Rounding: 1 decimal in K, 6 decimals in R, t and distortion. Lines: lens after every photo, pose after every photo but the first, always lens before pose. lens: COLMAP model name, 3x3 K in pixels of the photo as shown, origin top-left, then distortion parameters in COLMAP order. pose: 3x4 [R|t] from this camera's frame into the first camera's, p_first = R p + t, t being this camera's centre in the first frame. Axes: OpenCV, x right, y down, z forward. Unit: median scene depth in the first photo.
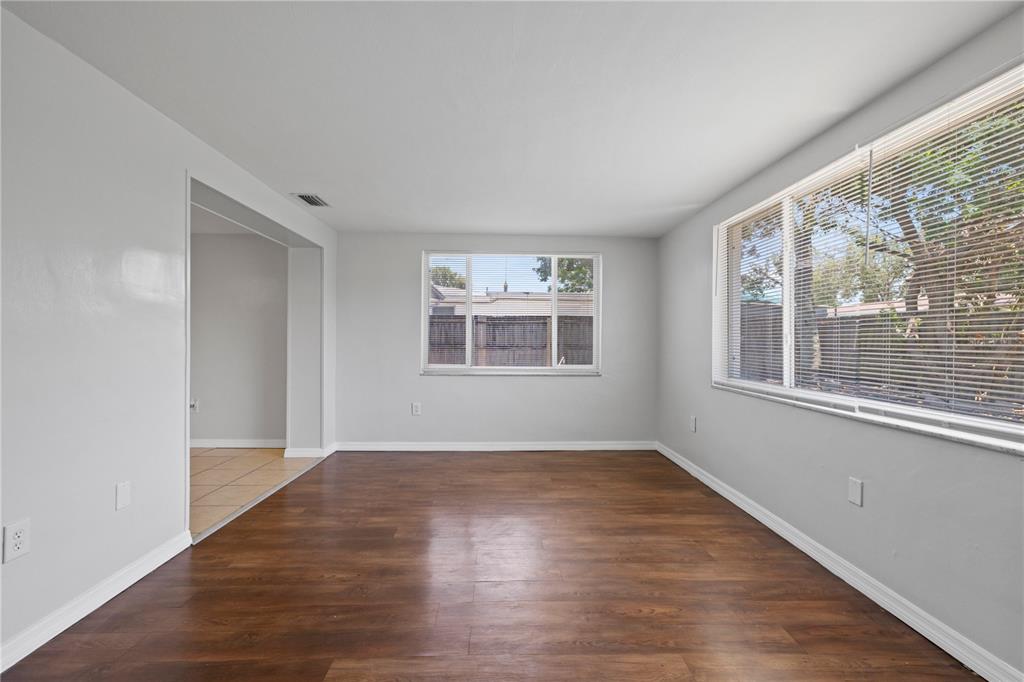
lens RADIAL K [[434.4, 0, 514.3], [0, 434.4, 338.1], [0, 0, 1]] dist [-0.001461, 0.000012]
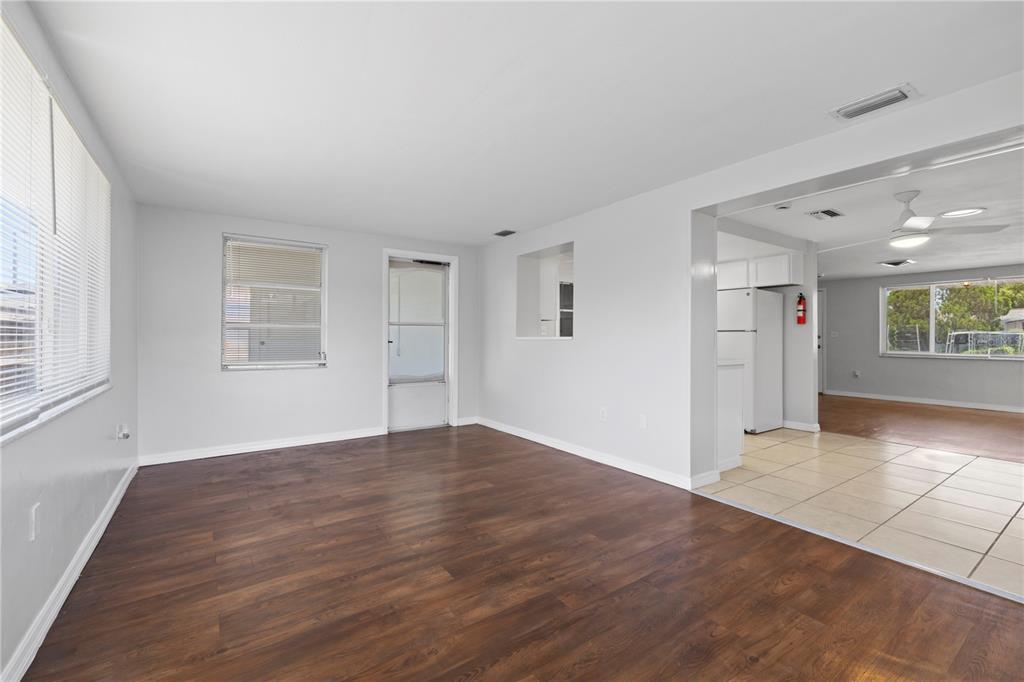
lens RADIAL K [[434.4, 0, 514.3], [0, 434.4, 338.1], [0, 0, 1]] dist [-0.001461, 0.000012]
pose [[-0.838779, -0.003569, -0.544460, 0.425615], [-0.008397, 0.999944, 0.006381, 0.012855], [0.544407, 0.009924, -0.838763, 1.820389]]
